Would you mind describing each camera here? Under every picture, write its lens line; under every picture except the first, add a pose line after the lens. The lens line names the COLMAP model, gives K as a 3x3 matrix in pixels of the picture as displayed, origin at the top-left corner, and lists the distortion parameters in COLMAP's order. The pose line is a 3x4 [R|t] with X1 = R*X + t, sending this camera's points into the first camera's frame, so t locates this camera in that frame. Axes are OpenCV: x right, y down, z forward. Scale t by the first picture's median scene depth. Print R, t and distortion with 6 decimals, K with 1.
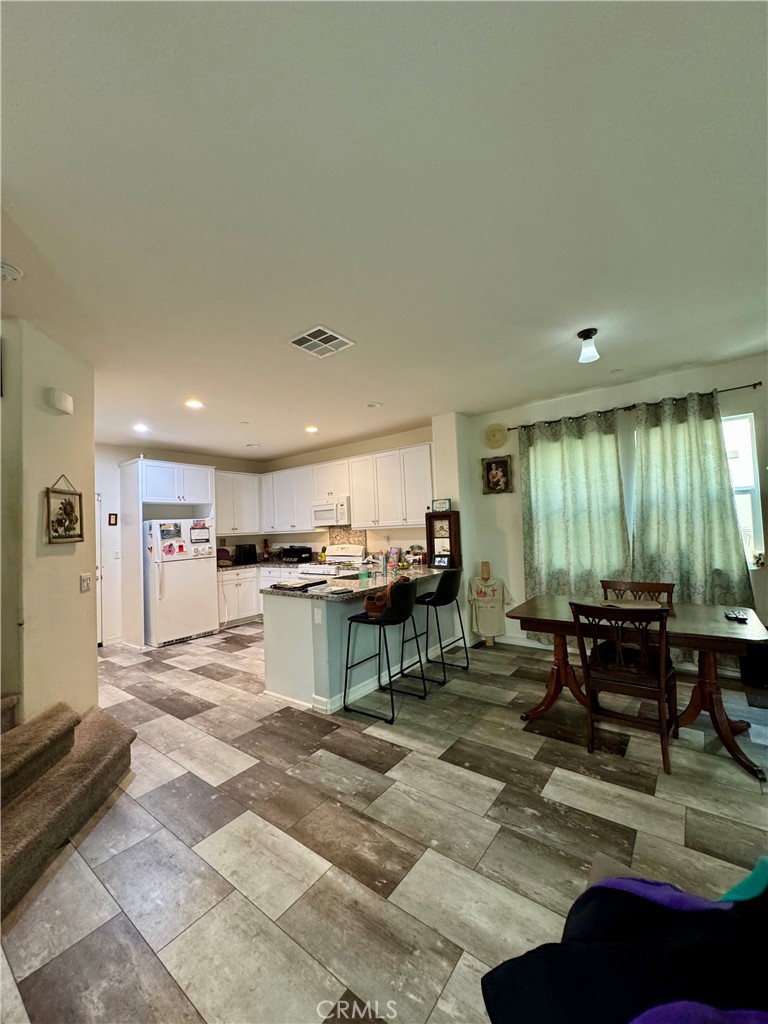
lens RADIAL K [[407.4, 0, 383.4], [0, 407.4, 517.8], [0, 0, 1]] dist [-0.001130, 0.000071]
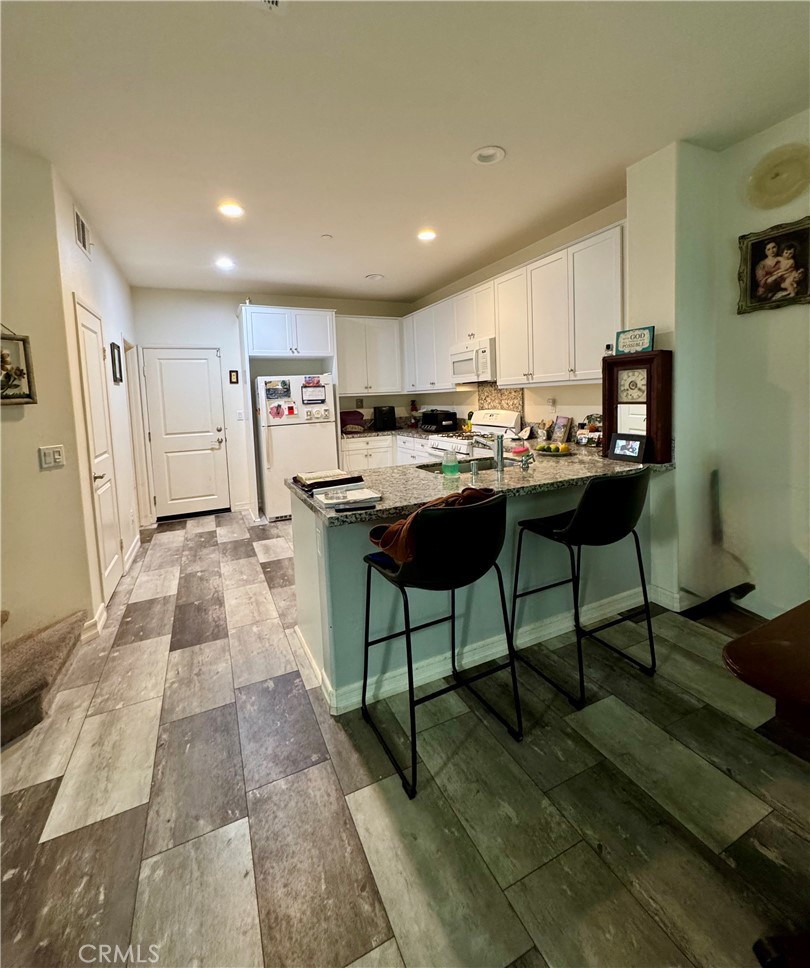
lens RADIAL K [[430.6, 0, 404.3], [0, 430.6, 428.7], [0, 0, 1]] dist [0.001268, -0.000266]
pose [[0.888681, 0.042433, -0.456558, 0.136788], [0.013357, 0.992890, 0.118280, 0.011790], [0.458331, -0.111211, 0.881797, 0.366420]]
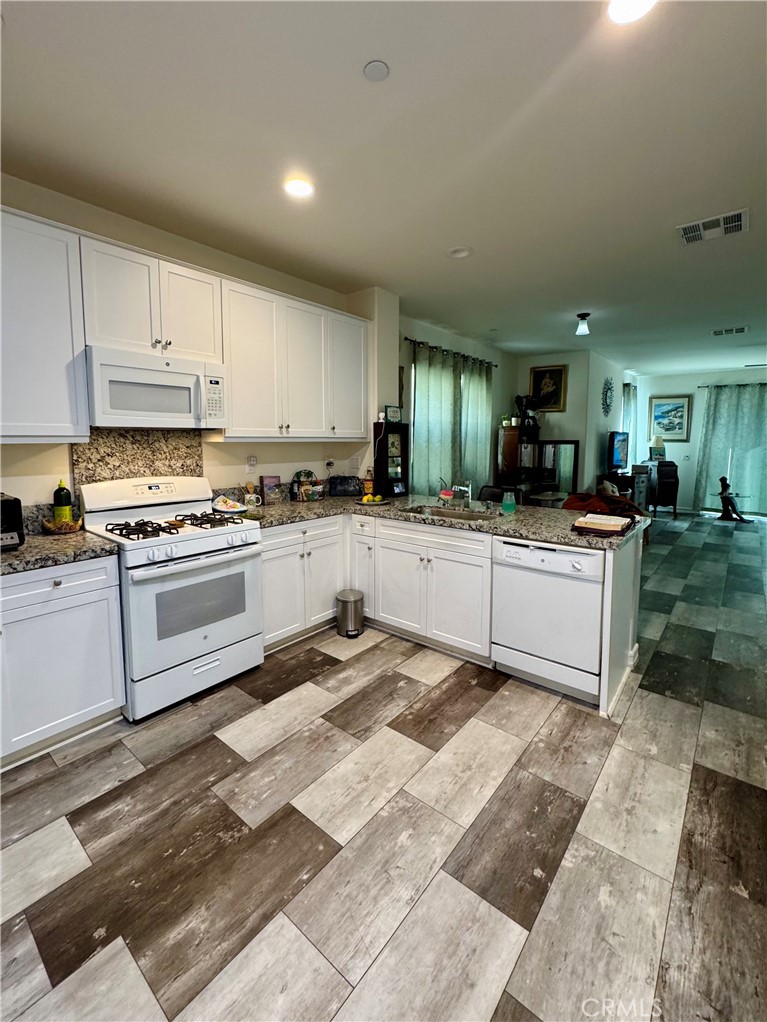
lens RADIAL K [[441.4, 0, 382.7], [0, 441.4, 482.6], [0, 0, 1]] dist [-0.001584, -0.000128]
pose [[0.033427, -0.056498, 0.997843, -0.690196], [-0.033074, 0.997792, 0.057603, 0.050191], [-0.998894, -0.034928, 0.031484, 0.990537]]
